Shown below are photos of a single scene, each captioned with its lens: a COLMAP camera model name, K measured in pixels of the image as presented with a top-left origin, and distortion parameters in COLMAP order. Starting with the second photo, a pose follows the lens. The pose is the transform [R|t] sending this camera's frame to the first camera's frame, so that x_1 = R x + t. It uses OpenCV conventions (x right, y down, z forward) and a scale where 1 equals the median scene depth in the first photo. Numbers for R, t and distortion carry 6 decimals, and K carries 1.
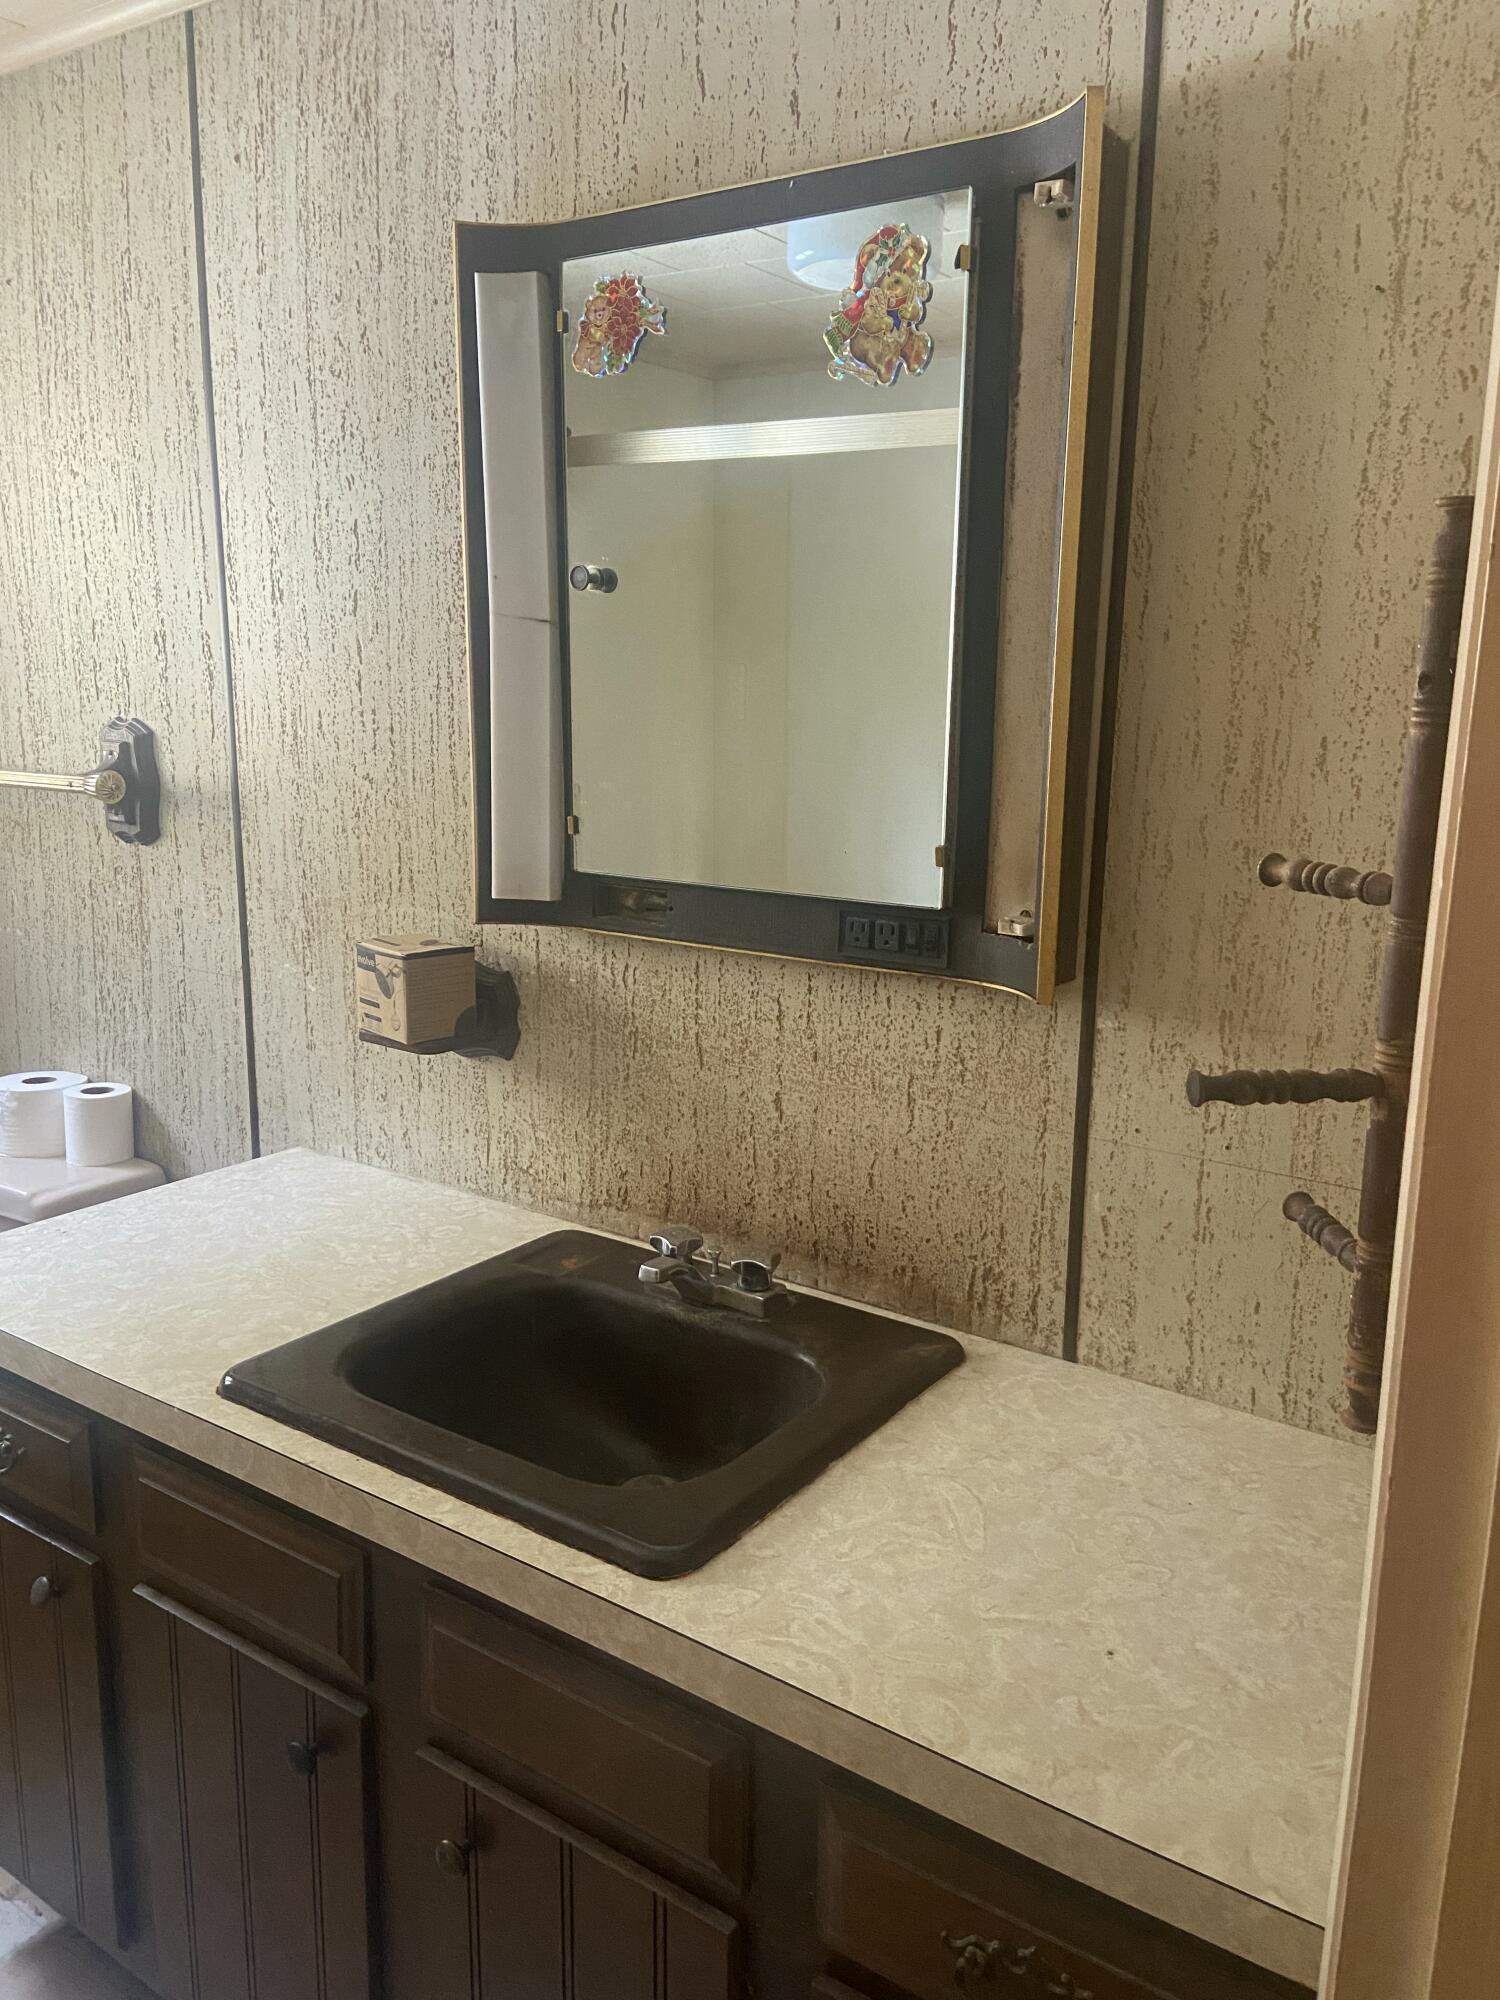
lens RADIAL K [[1486.0, 0, 789.6], [0, 1486.0, 1002.5], [0, 0, 1]] dist [0.120336, -0.153717]
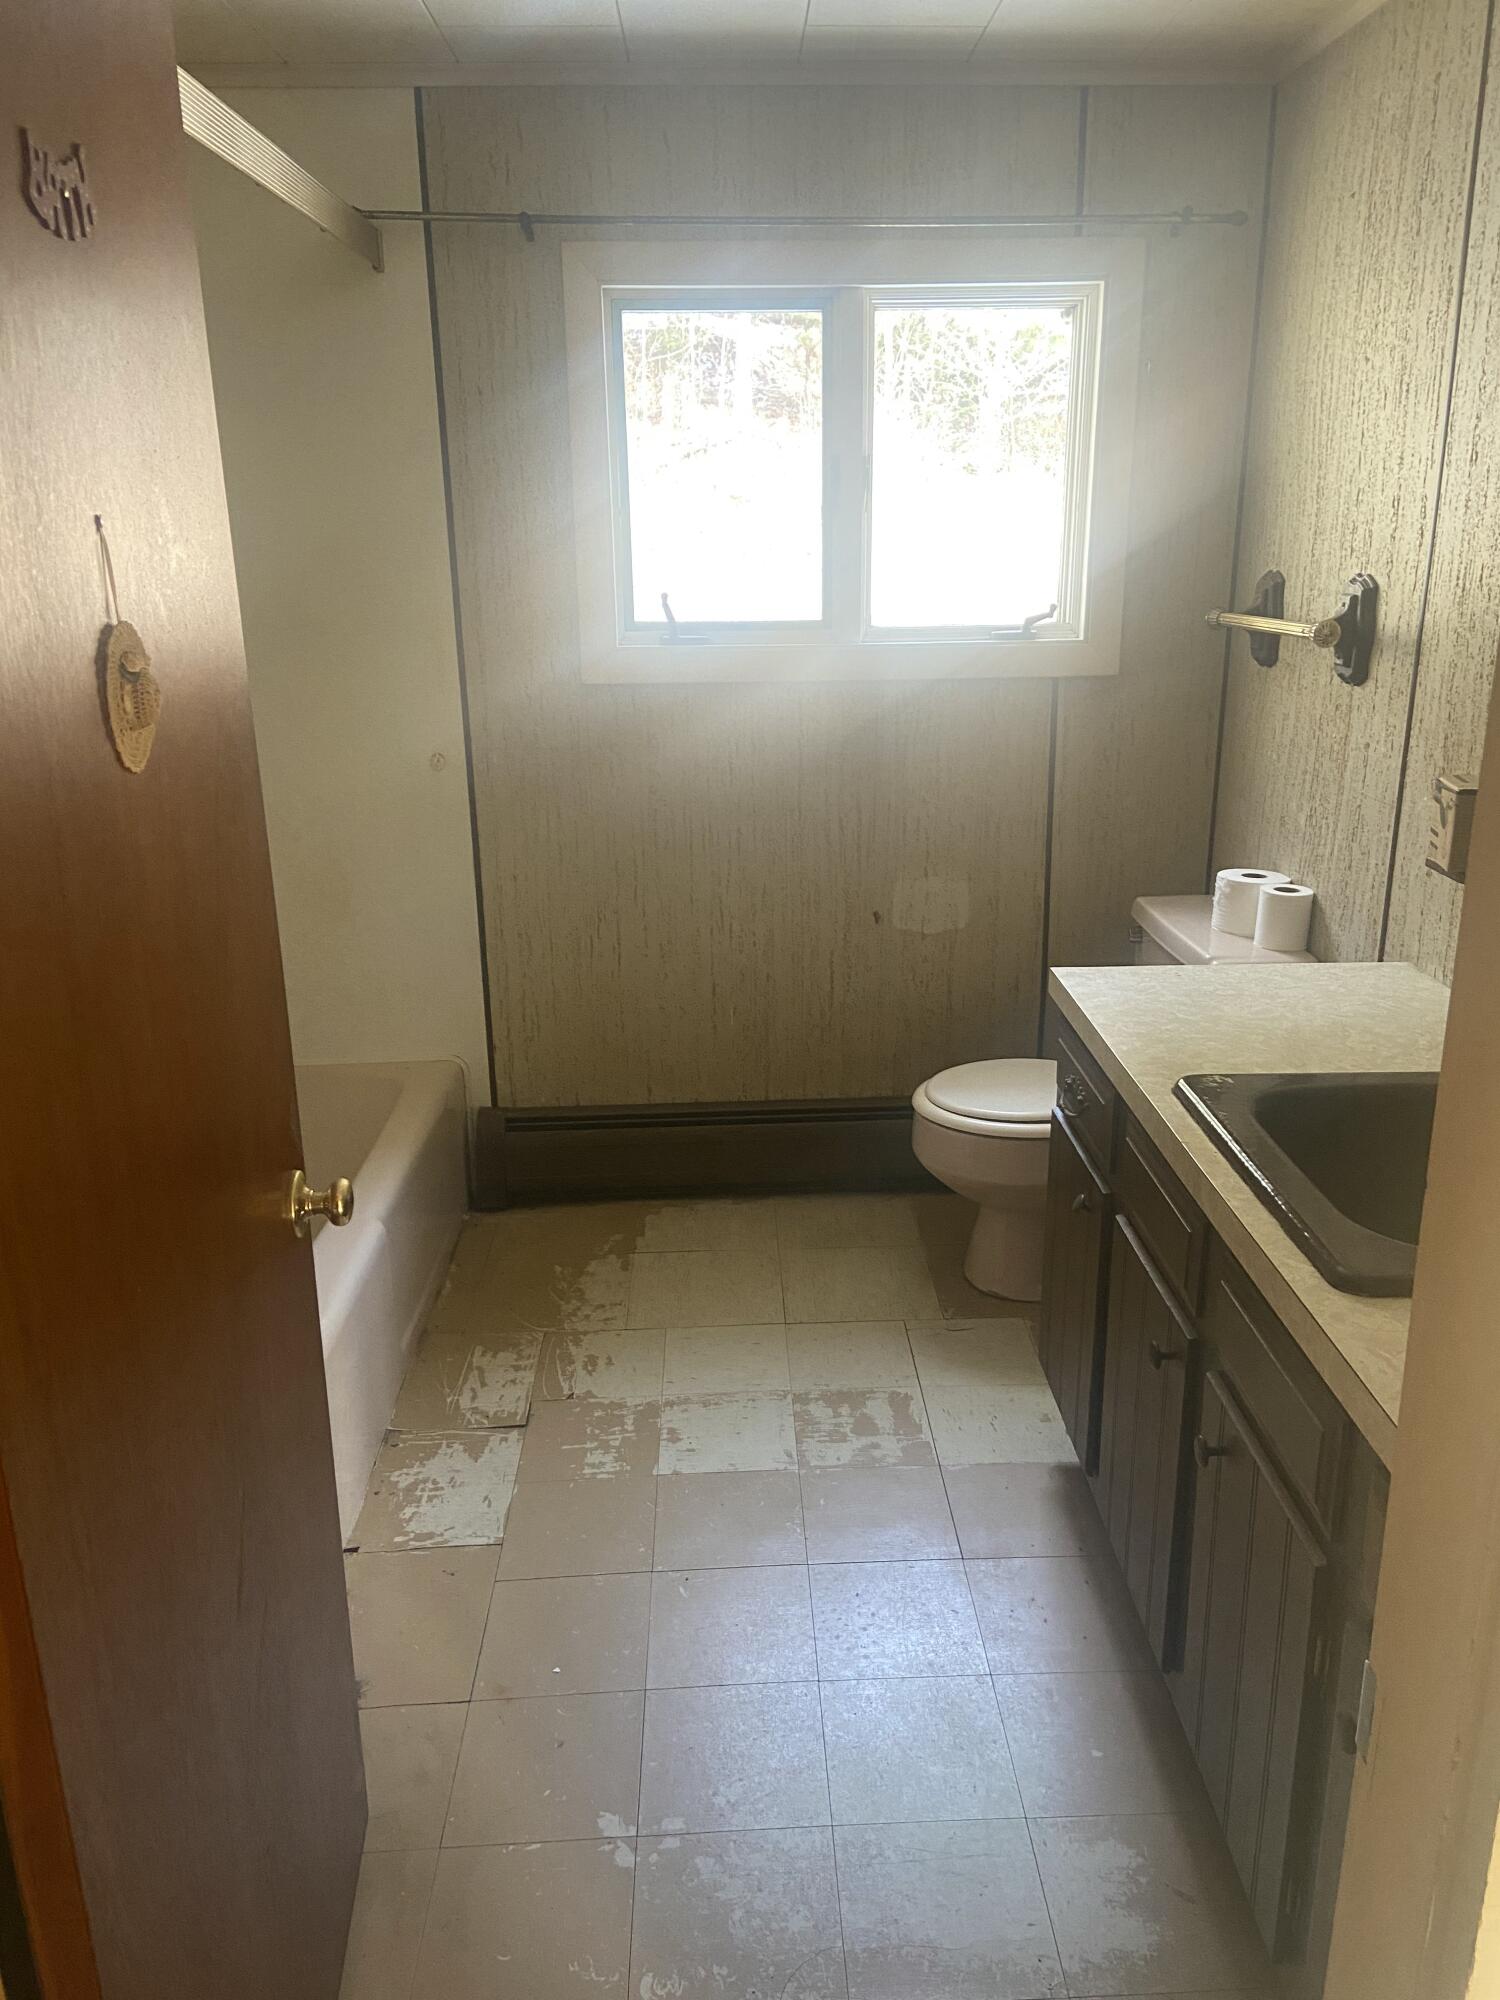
lens RADIAL K [[1486.0, 0, 789.6], [0, 1486.0, 1002.5], [0, 0, 1]] dist [0.120336, -0.153717]
pose [[0.593972, 0.218954, -0.774116, 0.286470], [-0.149040, 0.975542, 0.161569, 0.011759], [0.790559, 0.019406, 0.612078, -0.058060]]
